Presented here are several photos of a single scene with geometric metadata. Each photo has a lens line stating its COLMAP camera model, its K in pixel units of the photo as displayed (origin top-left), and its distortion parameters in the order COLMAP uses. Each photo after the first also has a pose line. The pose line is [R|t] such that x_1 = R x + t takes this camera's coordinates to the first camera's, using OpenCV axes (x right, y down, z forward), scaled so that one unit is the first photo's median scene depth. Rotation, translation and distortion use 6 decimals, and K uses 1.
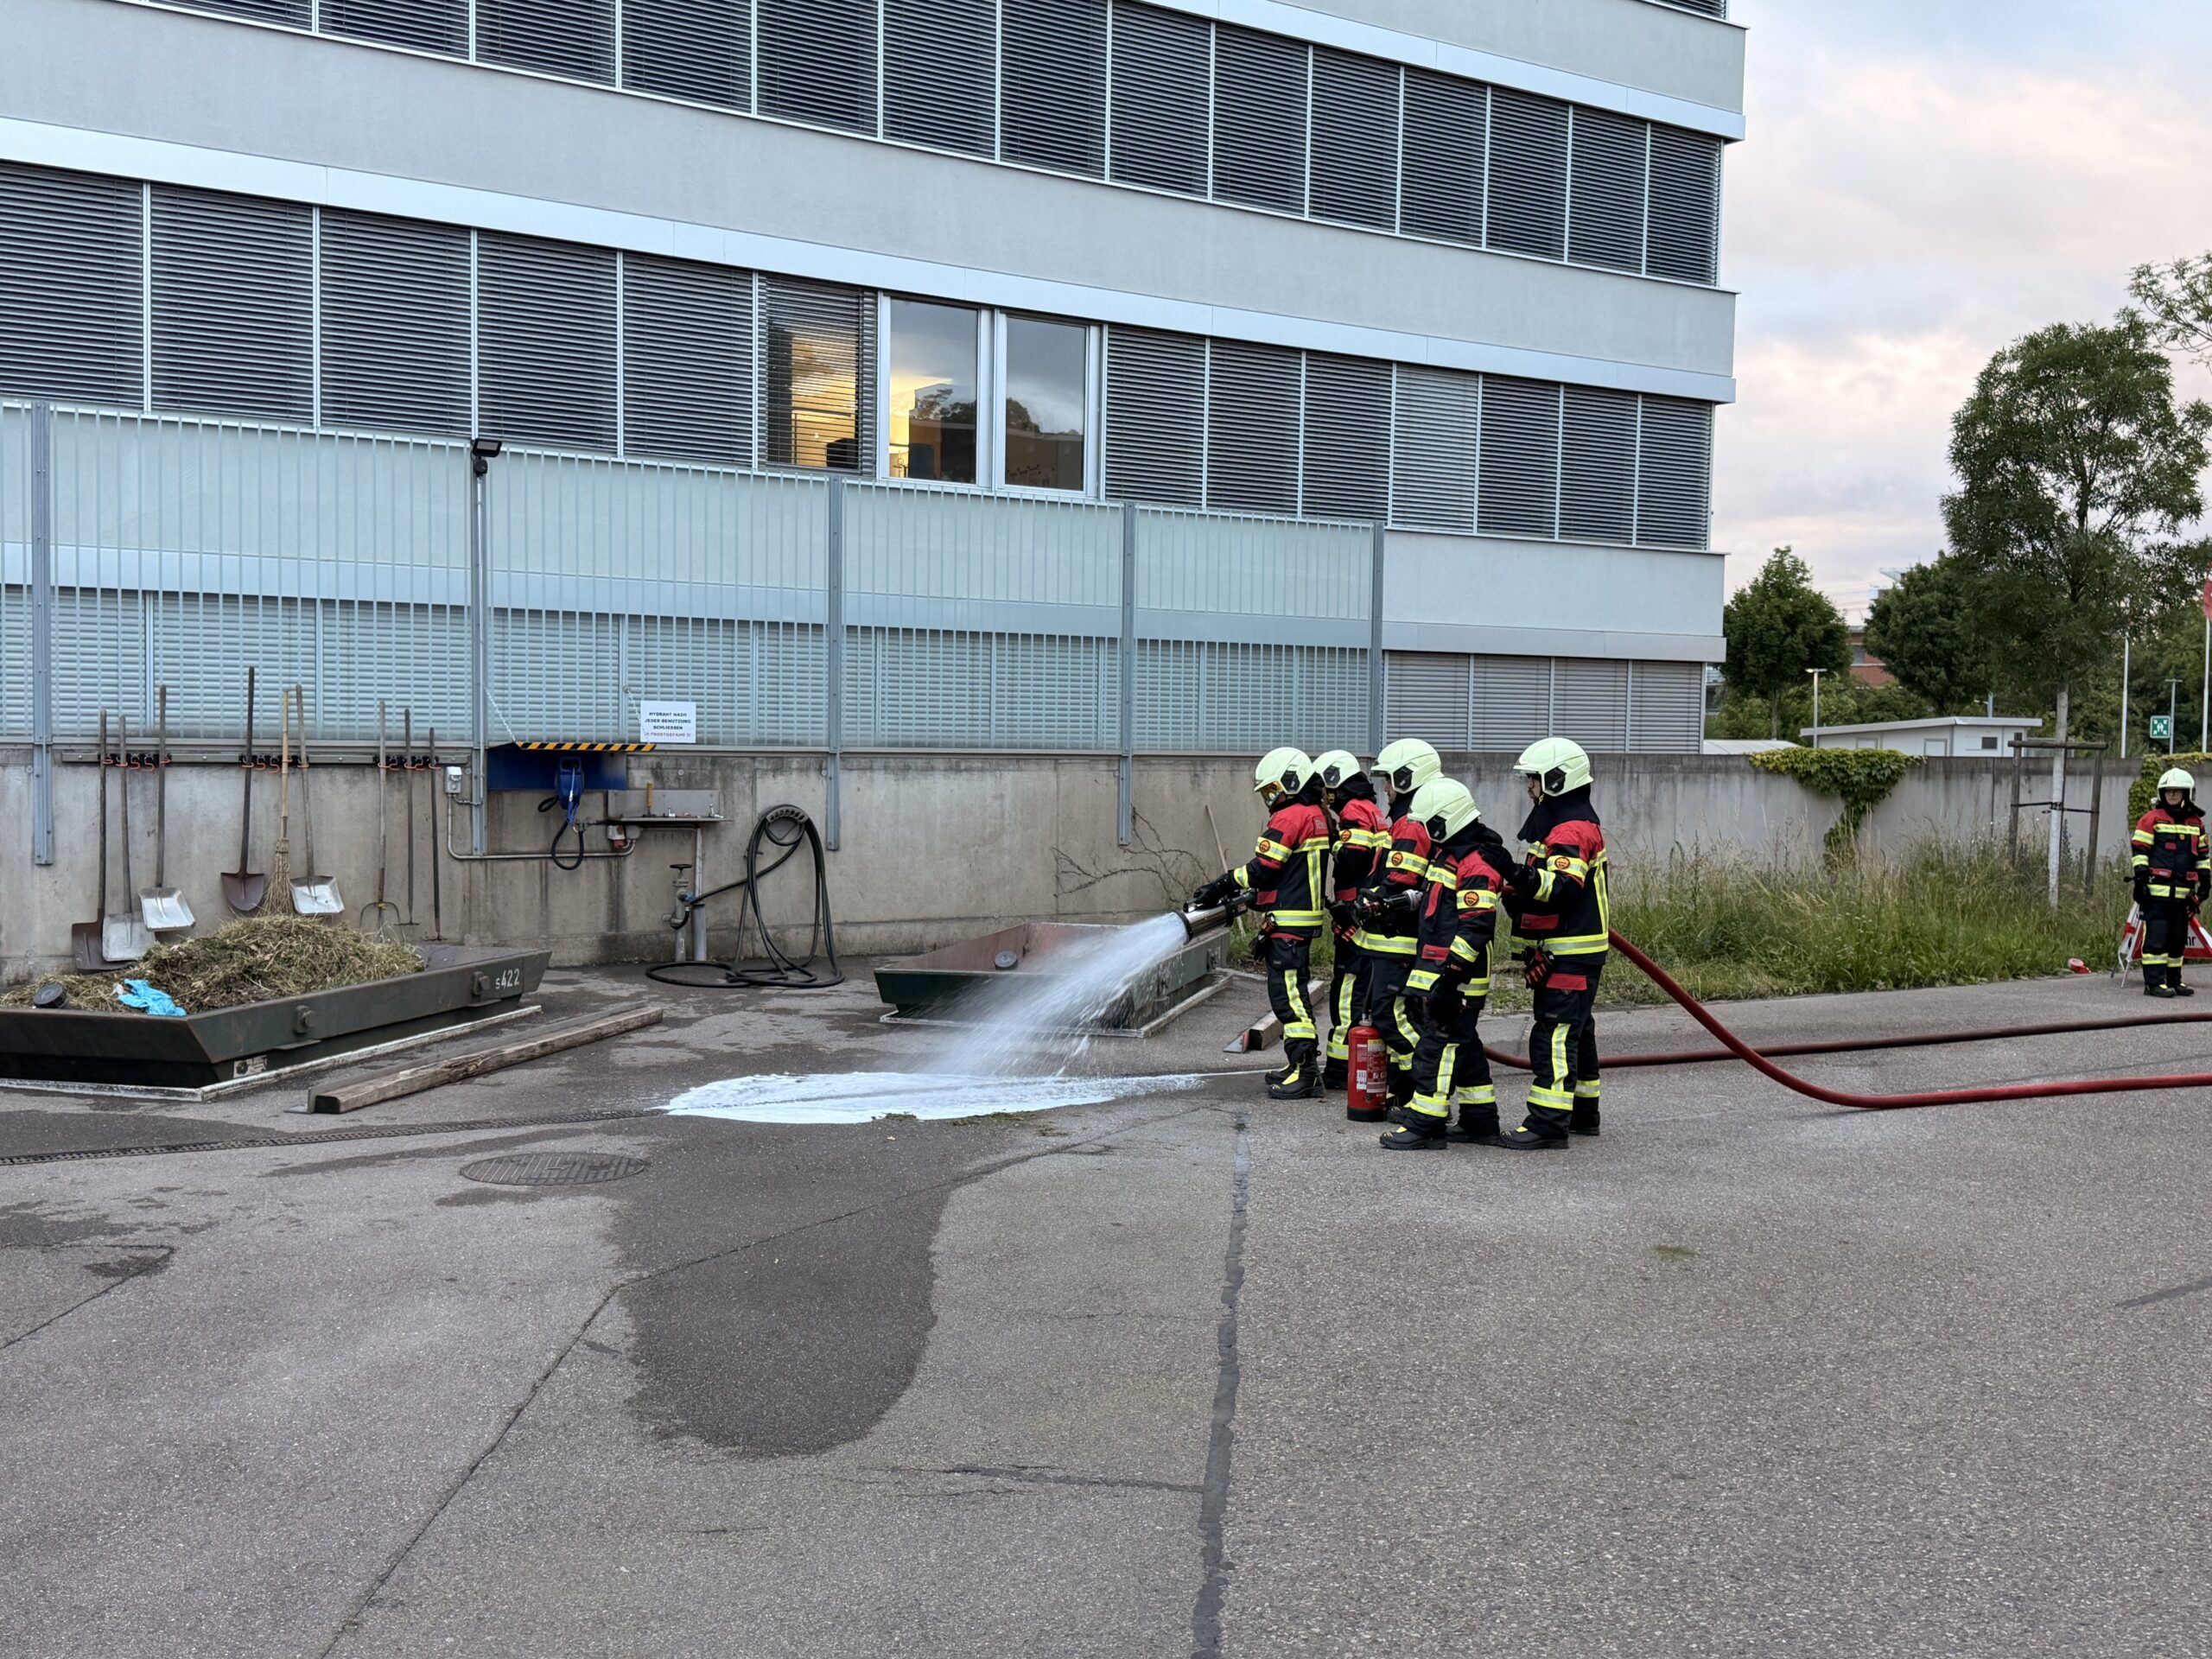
lens RADIAL K [[2156.3, 0, 1095.4], [0, 2156.3, 827.5], [0, 0, 1]] dist [0.210713, -0.469218]
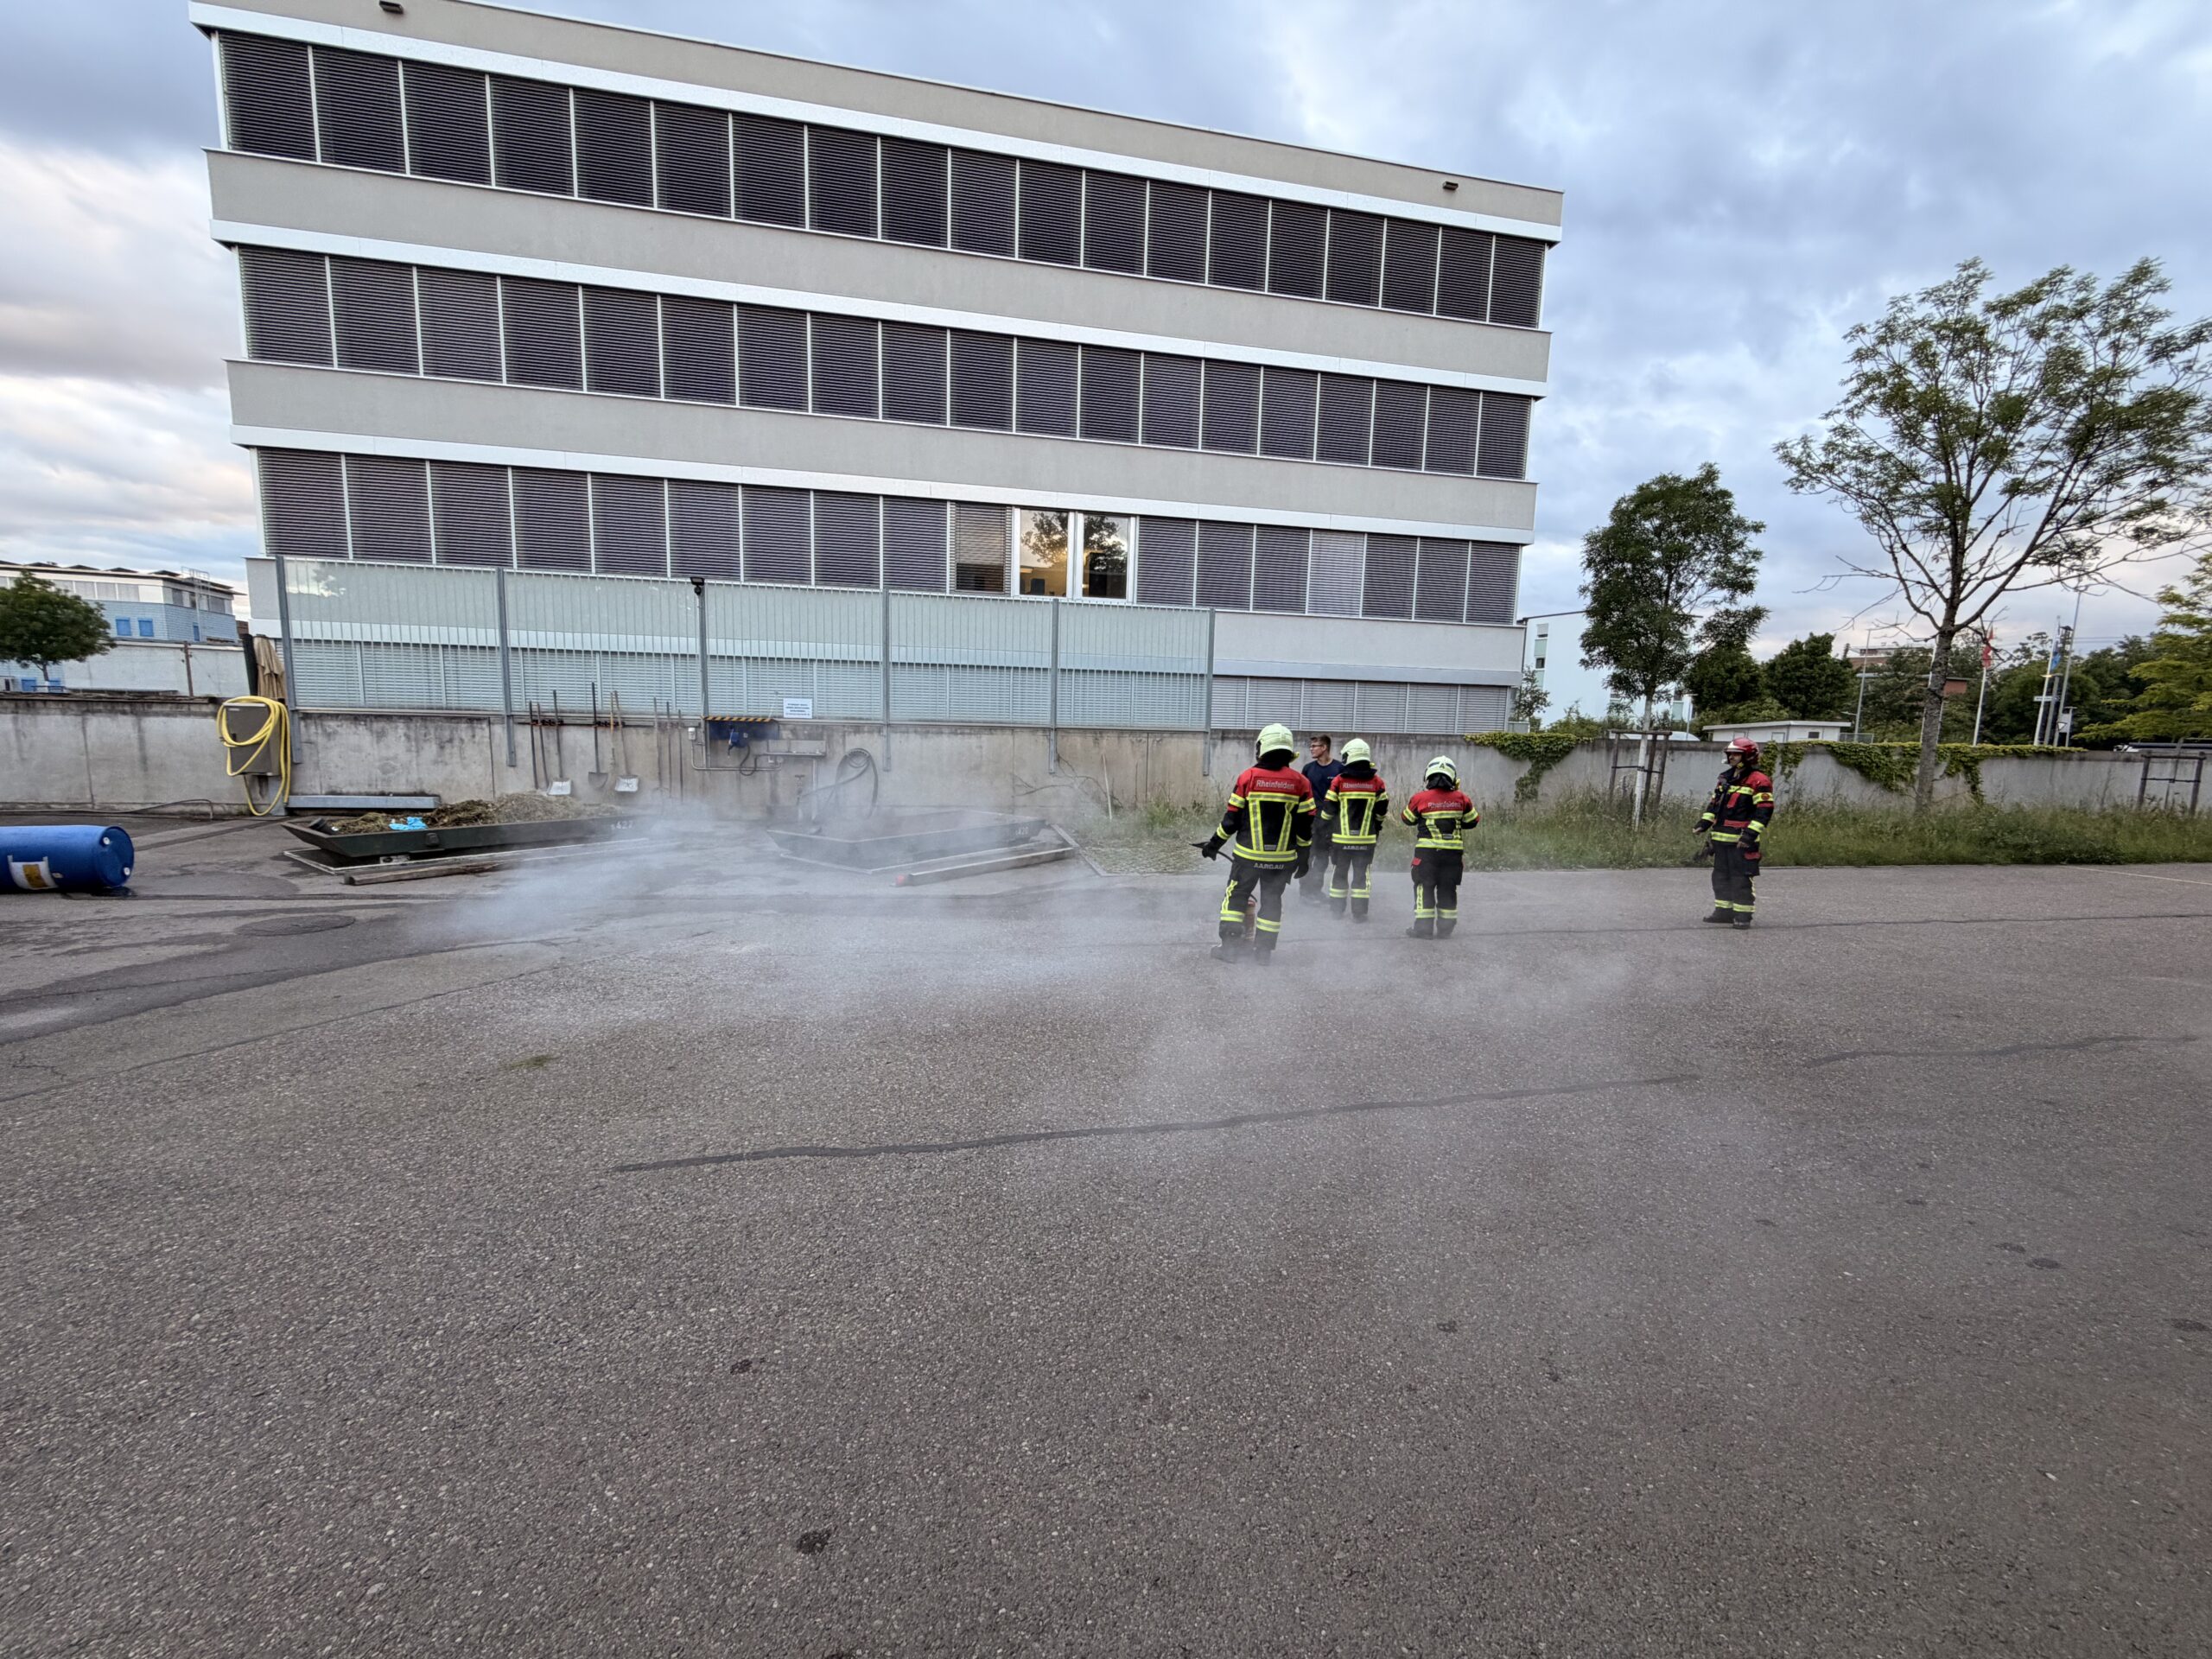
lens RADIAL K [[881.0, 0, 1103.1], [0, 881.0, 826.4], [0, 0, 1]] dist [0.000083, 0.000138]
pose [[0.933475, 0.054261, -0.354515, 0.375829], [-0.028202, 0.996533, 0.078270, -0.008726], [0.357533, -0.063065, 0.931769, 0.276992]]
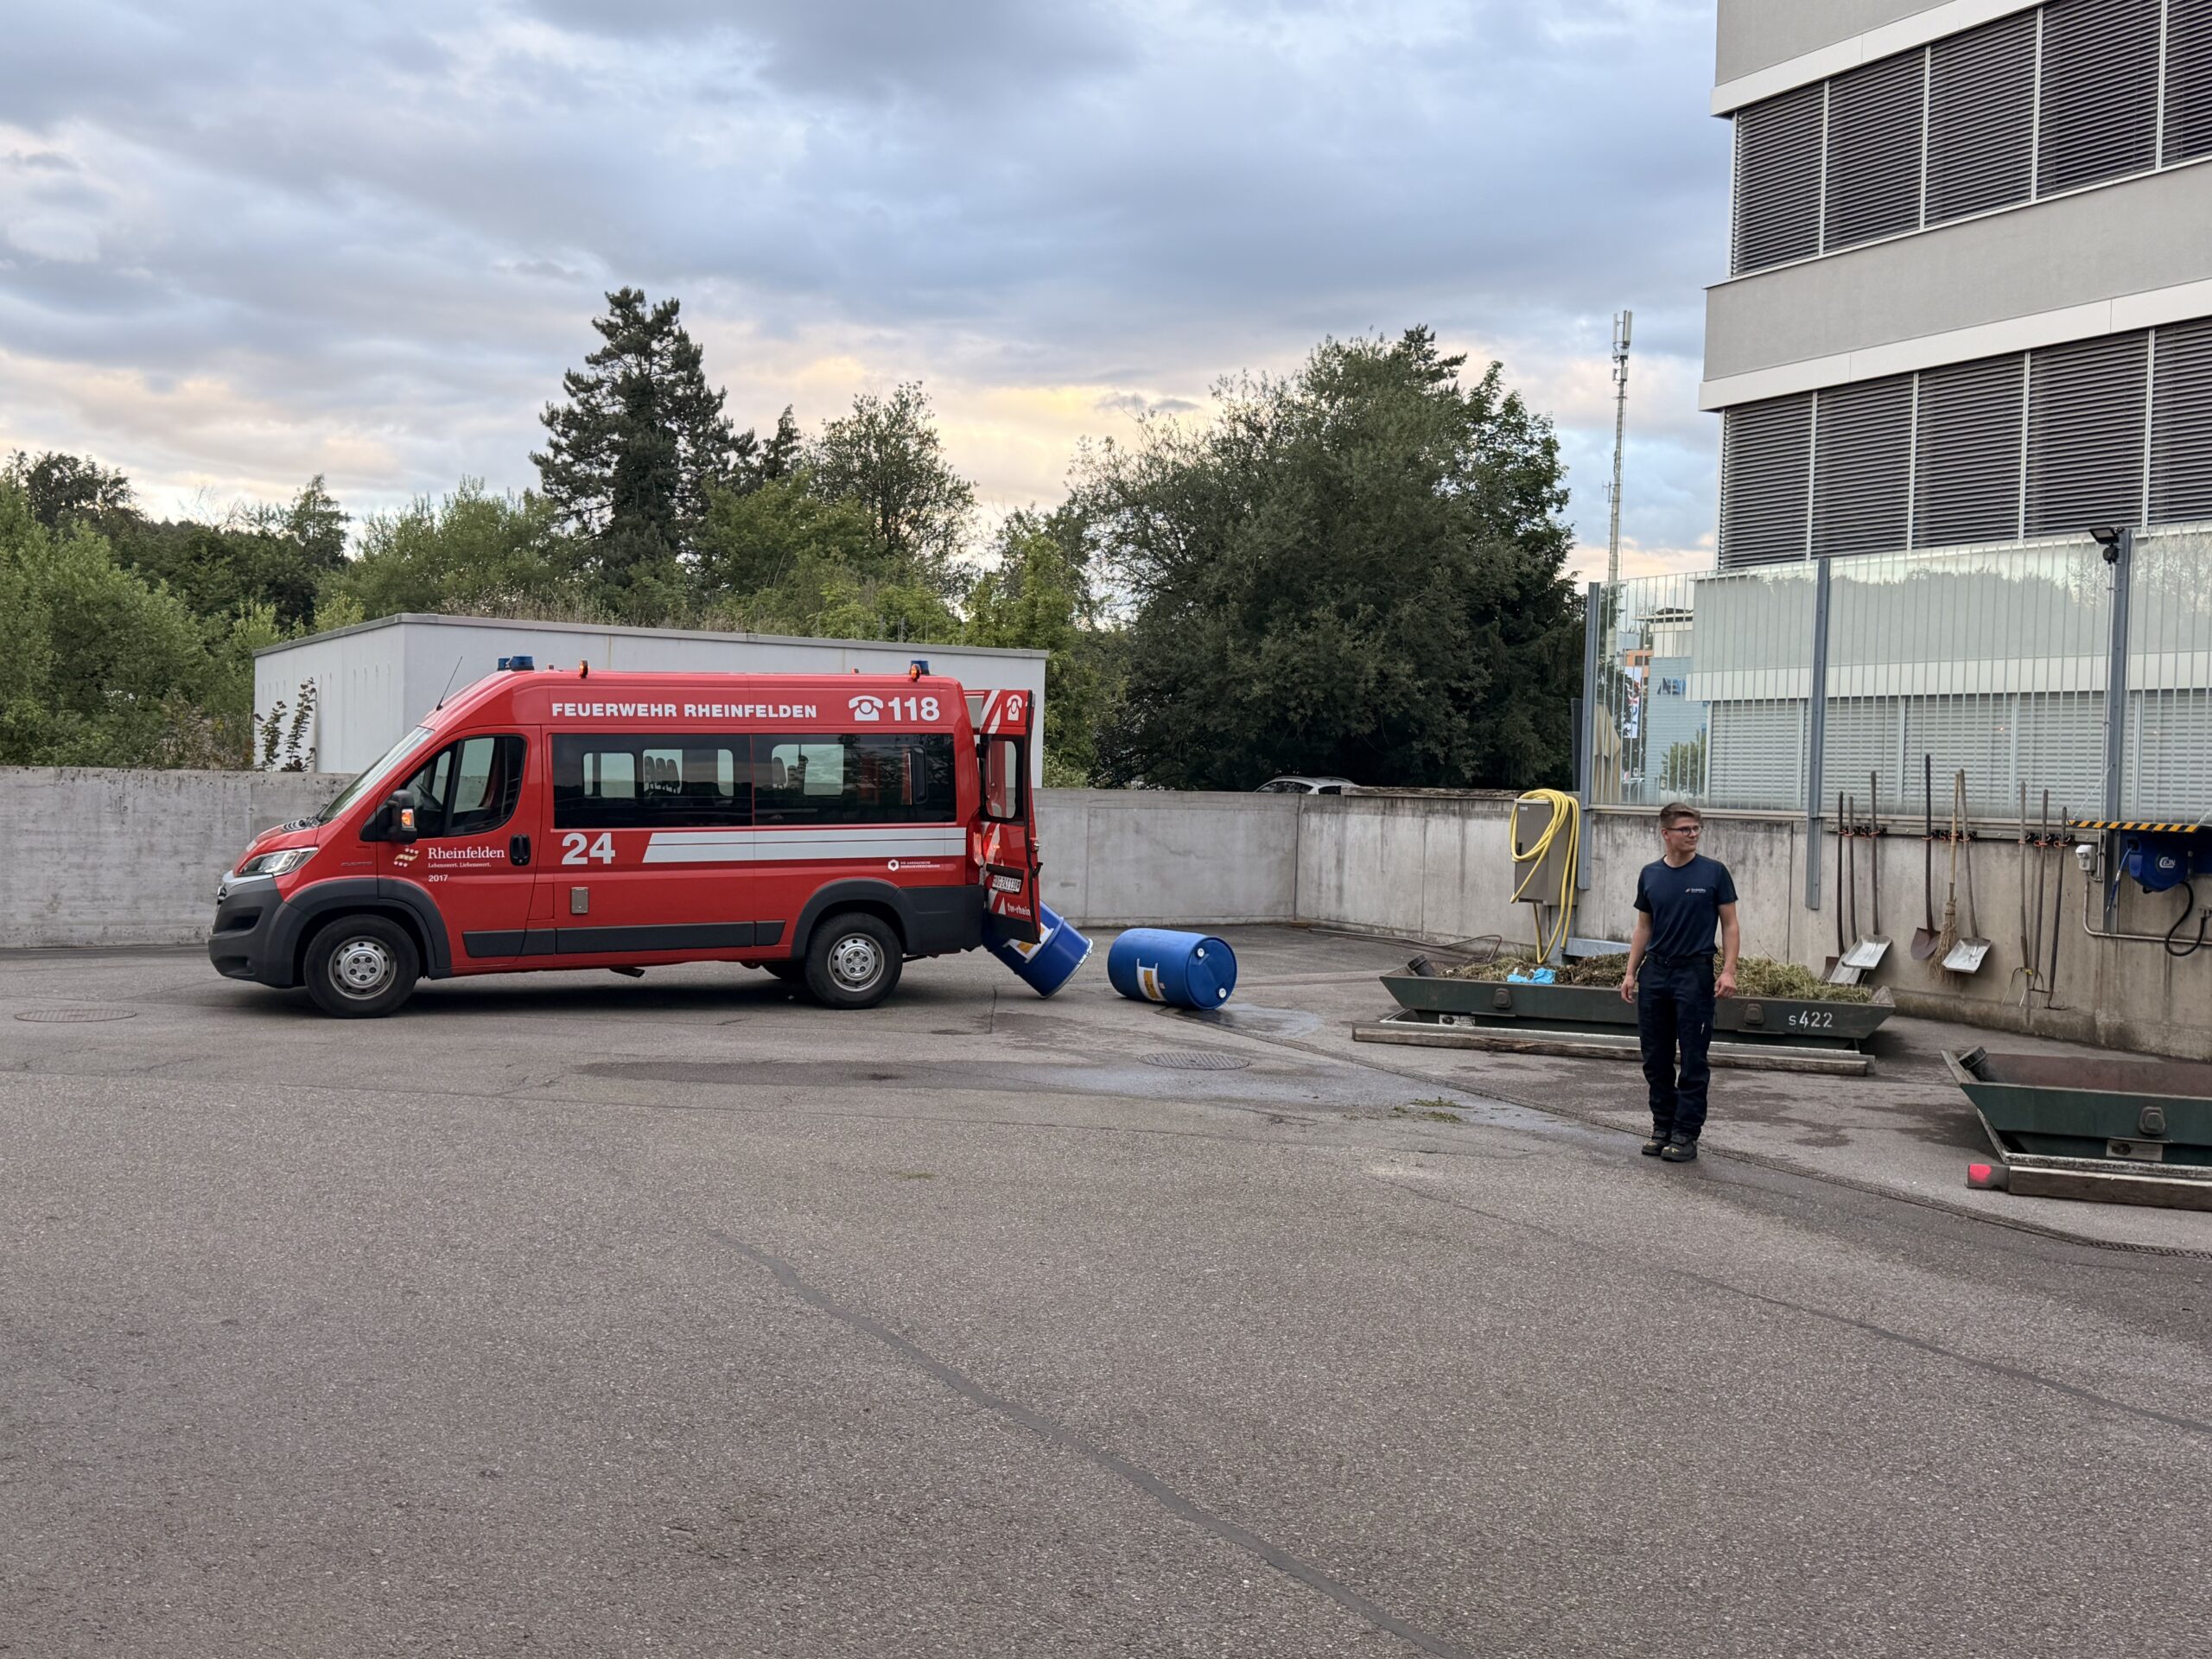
lens RADIAL K [[2156.3, 0, 1095.4], [0, 2156.3, 827.5], [0, 0, 1]] dist [0.210713, -0.469218]
pose [[-0.075302, 0.007413, -0.997133, 0.701278], [-0.068118, 0.997598, 0.012560, -0.015337], [0.994831, 0.068868, -0.074617, 0.547212]]
